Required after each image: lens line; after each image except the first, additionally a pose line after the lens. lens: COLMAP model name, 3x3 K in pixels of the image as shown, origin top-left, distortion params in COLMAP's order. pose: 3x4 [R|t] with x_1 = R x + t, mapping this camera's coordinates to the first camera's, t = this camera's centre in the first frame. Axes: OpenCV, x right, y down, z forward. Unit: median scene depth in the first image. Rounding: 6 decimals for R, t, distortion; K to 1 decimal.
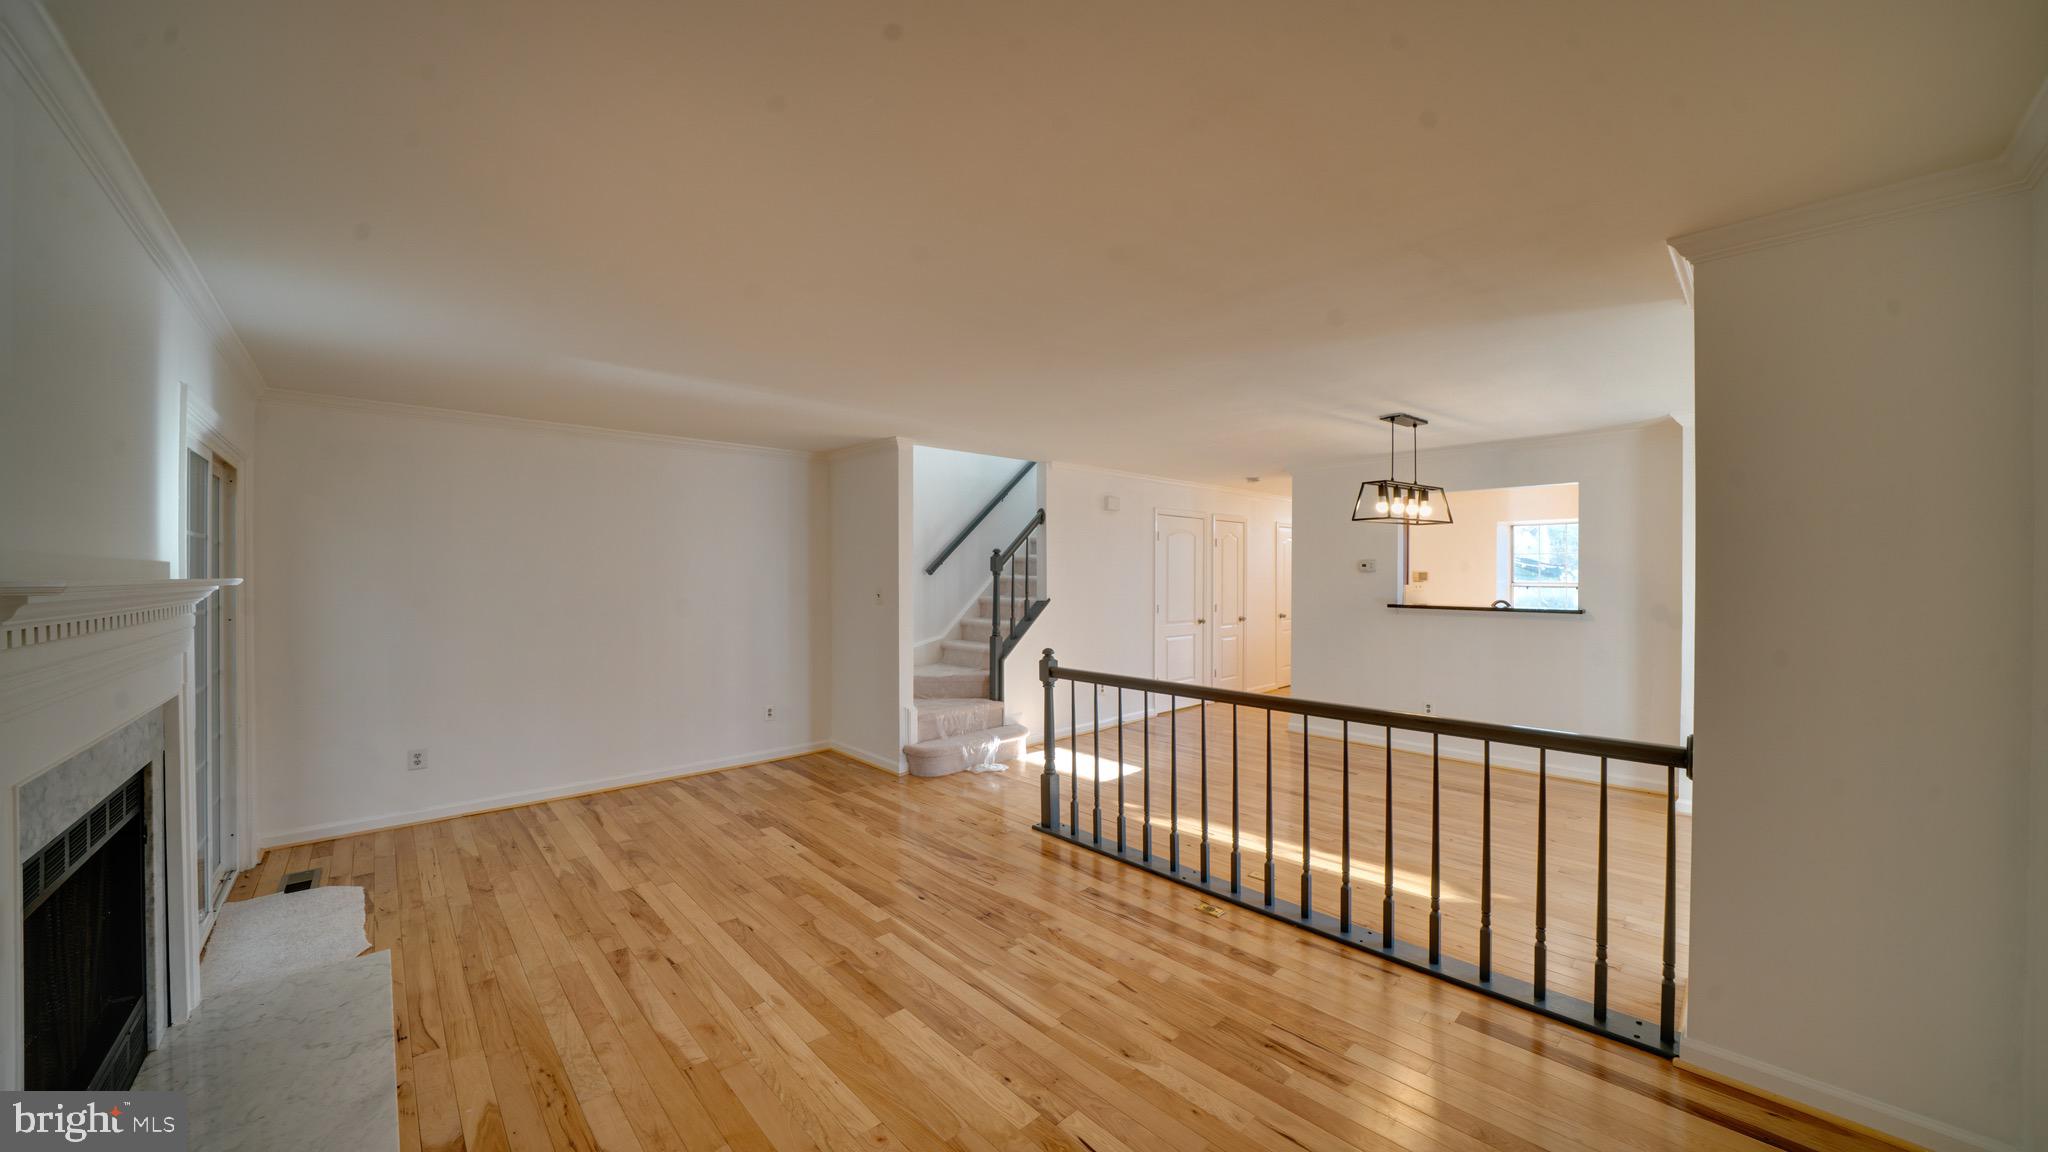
lens RADIAL K [[708.8, 0, 1028.6], [0, 708.8, 572.9], [0, 0, 1]] dist [-0.022033, -0.000209]
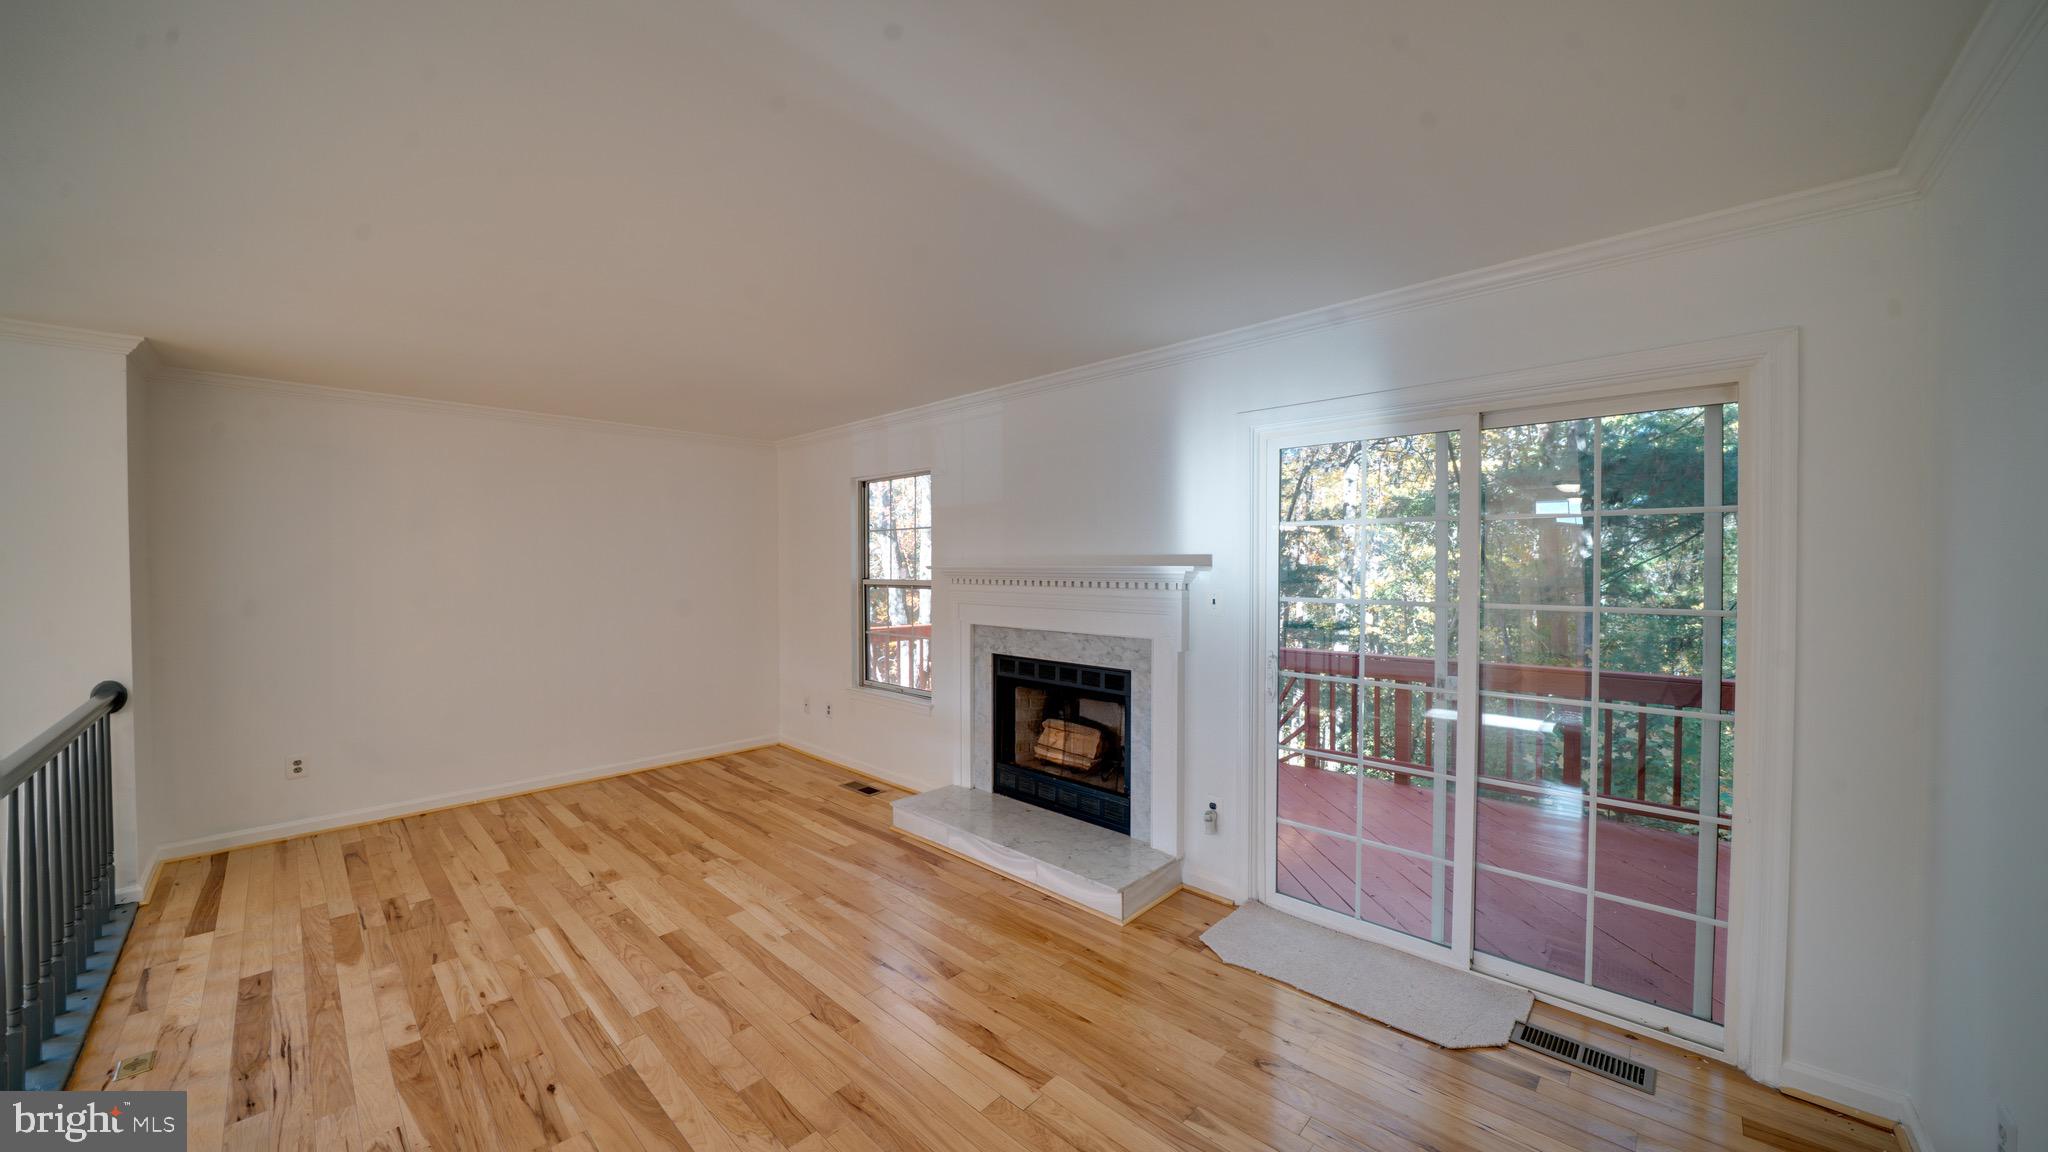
lens RADIAL K [[708.8, 0, 1022.4], [0, 708.8, 576.3], [0, 0, 1]] dist [-0.022033, -0.000209]
pose [[-0.998326, 0.005965, -0.057531, -0.591486], [0.005236, 0.999904, 0.012818, 0.008794], [0.057602, 0.012495, -0.998261, 1.808927]]
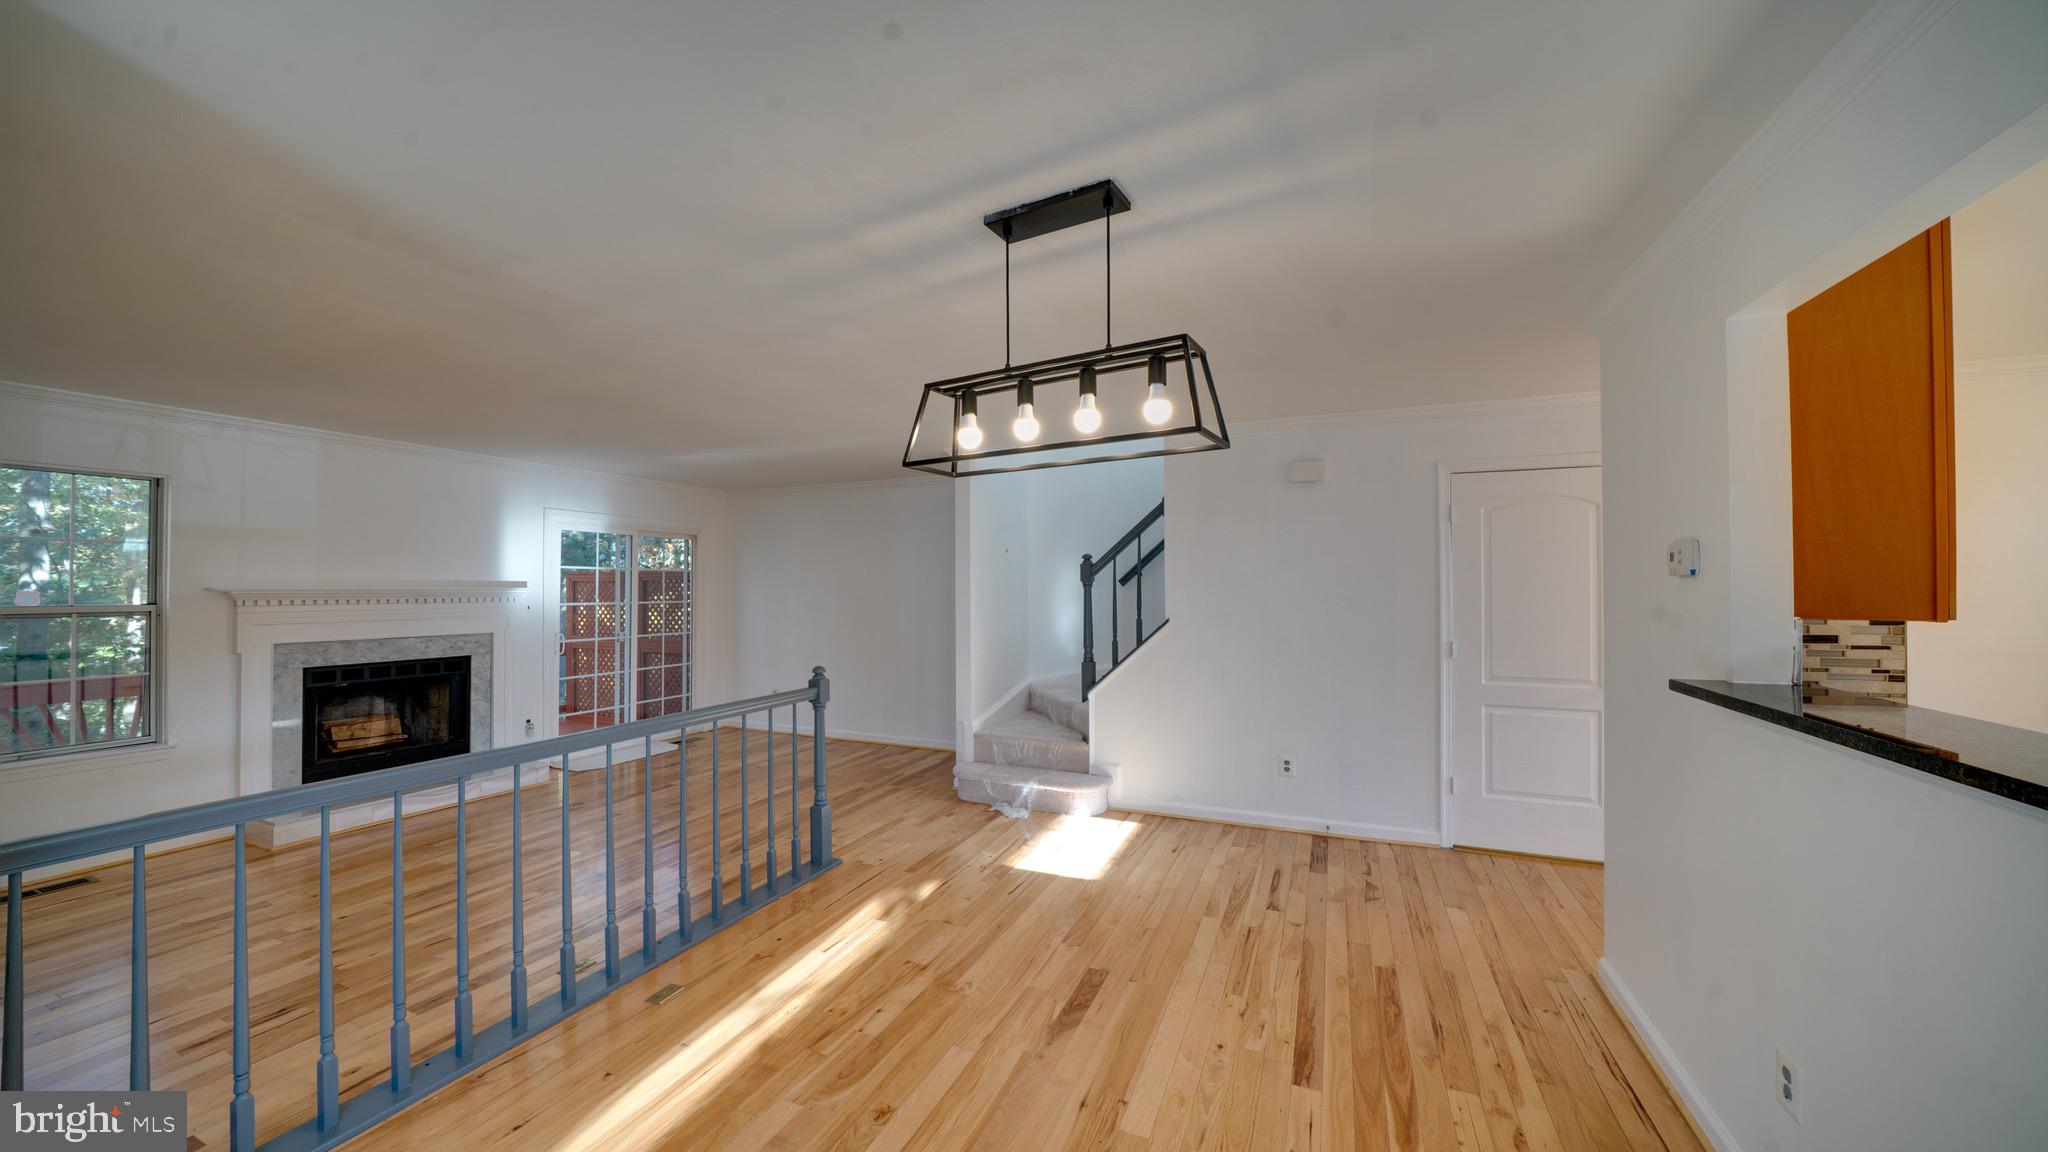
lens RADIAL K [[708.8, 0, 1025.6], [0, 708.8, 583.4], [0, 0, 1]] dist [-0.022033, -0.000209]
pose [[0.390319, -0.004196, -0.920670, 1.371519], [0.001360, 0.999991, -0.003981, 0.005523], [0.920679, 0.000301, 0.390321, 1.256494]]
